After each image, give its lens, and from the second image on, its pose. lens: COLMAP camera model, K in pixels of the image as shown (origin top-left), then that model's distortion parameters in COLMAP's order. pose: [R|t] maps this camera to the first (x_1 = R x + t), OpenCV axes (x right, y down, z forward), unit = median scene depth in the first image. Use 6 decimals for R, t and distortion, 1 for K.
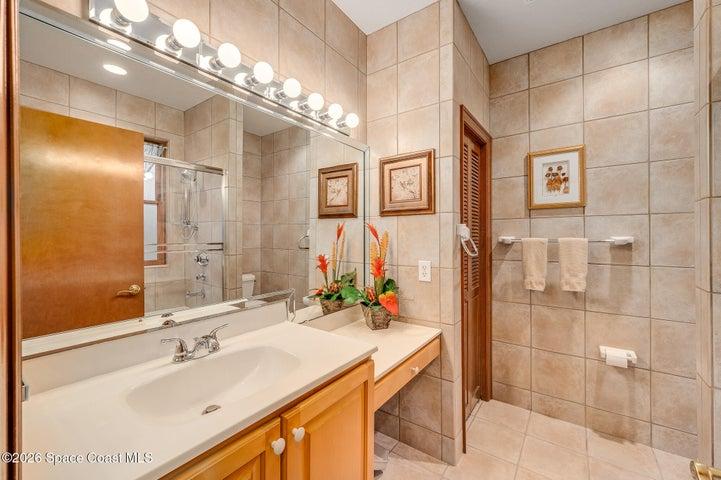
lens RADIAL K [[291.3, 0, 362.9], [0, 291.3, 236.6], [0, 0, 1]] dist [0.008207, 0.000218]
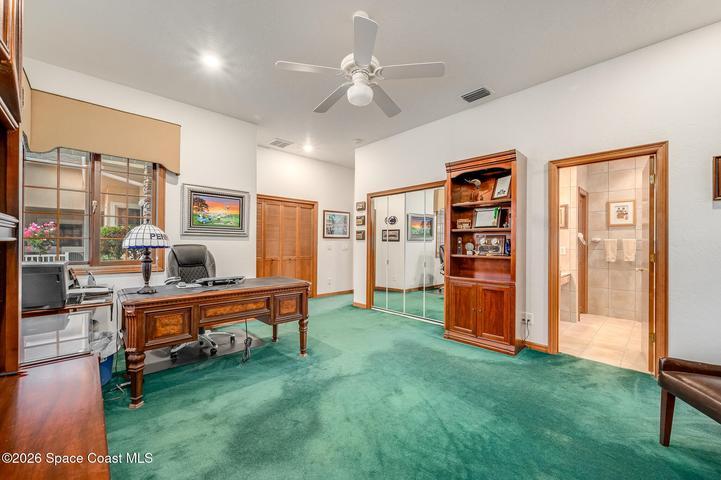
lens RADIAL K [[291.3, 0, 358.5], [0, 291.3, 239.8], [0, 0, 1]] dist [0.008207, 0.000218]
pose [[0.986305, 0.014994, -0.164250, -0.973101], [-0.017242, 0.999776, -0.012268, 0.072097], [0.164029, 0.014932, 0.986342, -1.571220]]
